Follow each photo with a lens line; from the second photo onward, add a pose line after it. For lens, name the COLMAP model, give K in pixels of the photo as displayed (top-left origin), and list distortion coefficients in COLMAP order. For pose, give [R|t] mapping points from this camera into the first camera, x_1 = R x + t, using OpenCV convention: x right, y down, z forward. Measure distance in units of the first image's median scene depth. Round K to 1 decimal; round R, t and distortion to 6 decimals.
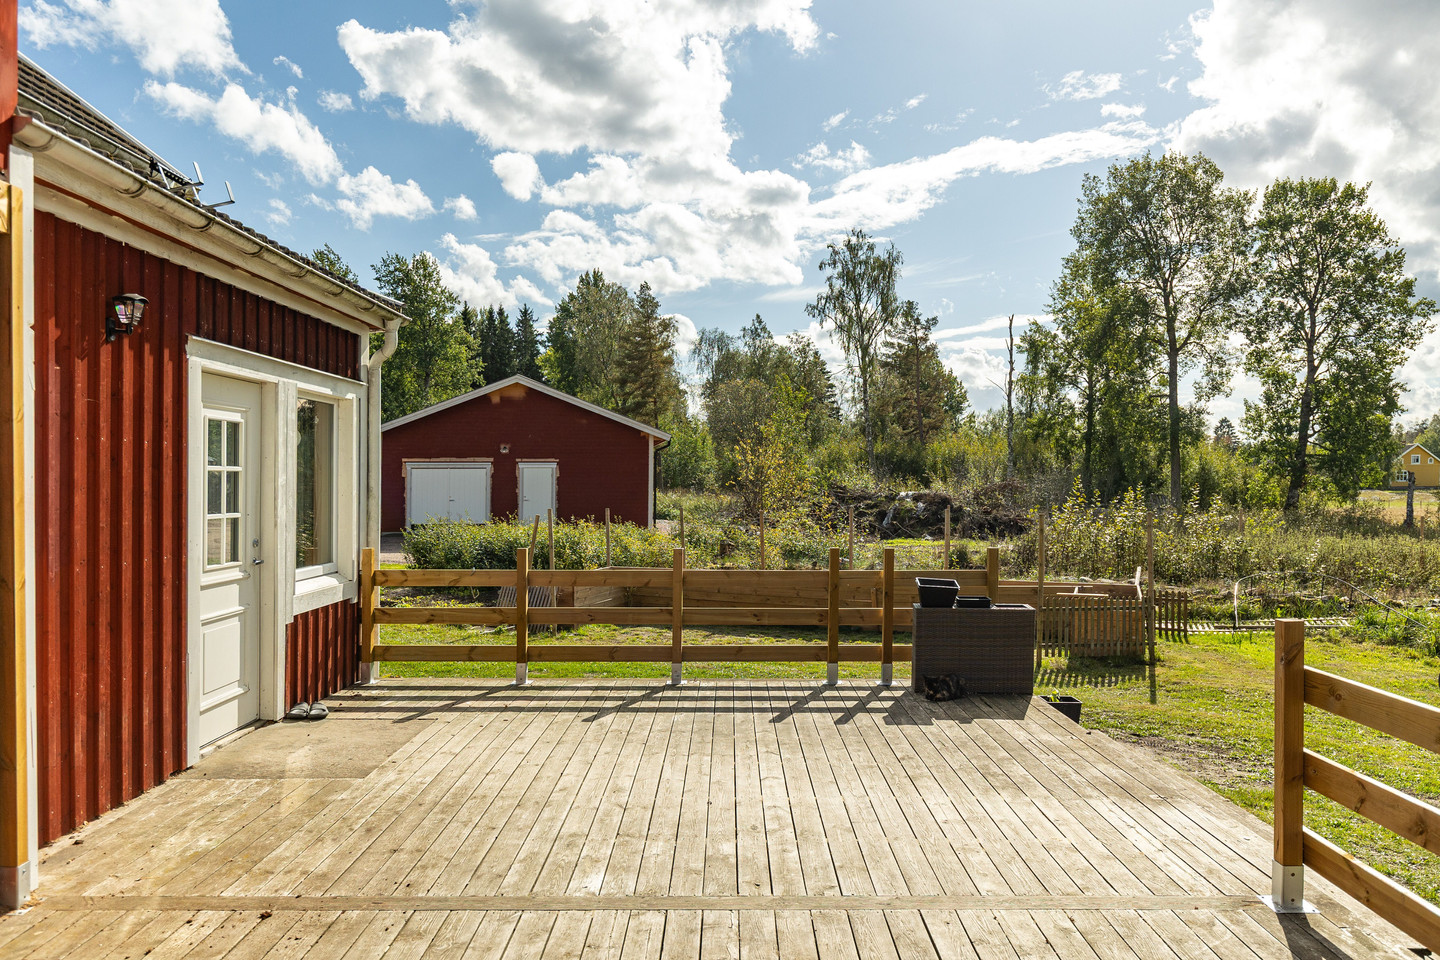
lens RADIAL K [[1074.3, 0, 737.5], [0, 1074.3, 485.3], [0, 0, 1]] dist [-0.002091, 0.000478]
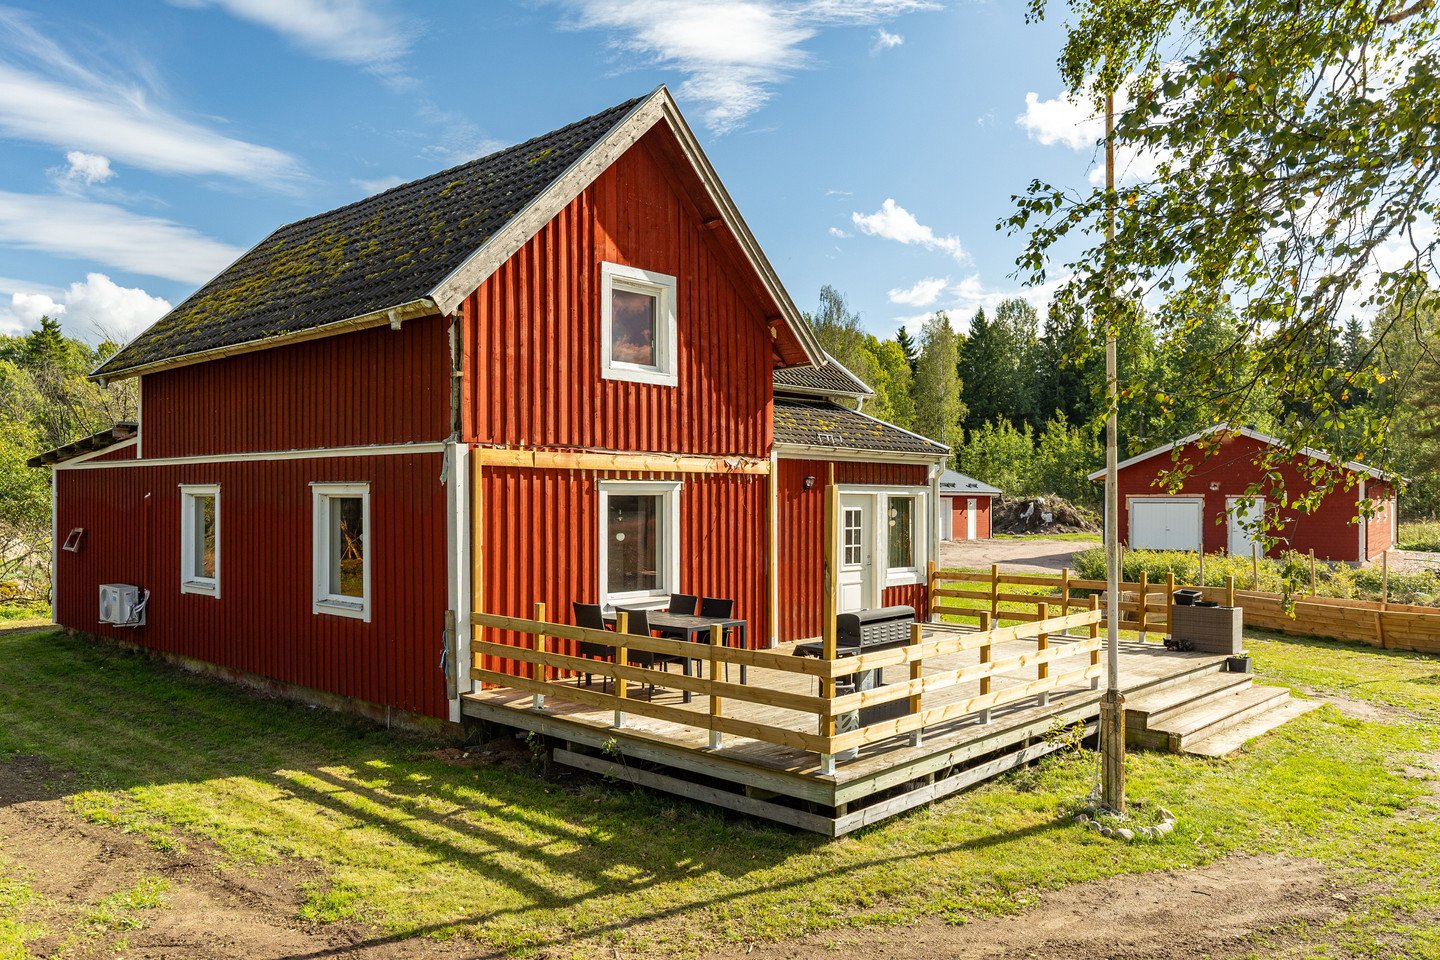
lens RADIAL K [[1074.3, 0, 737.5], [0, 1074.3, 485.3], [0, 0, 1]] dist [-0.002091, 0.000478]
pose [[0.730375, -0.007129, -0.683009, 1.053393], [-0.005408, 0.999854, -0.016219, -0.071392], [0.683025, 0.015540, 0.730229, -1.069160]]
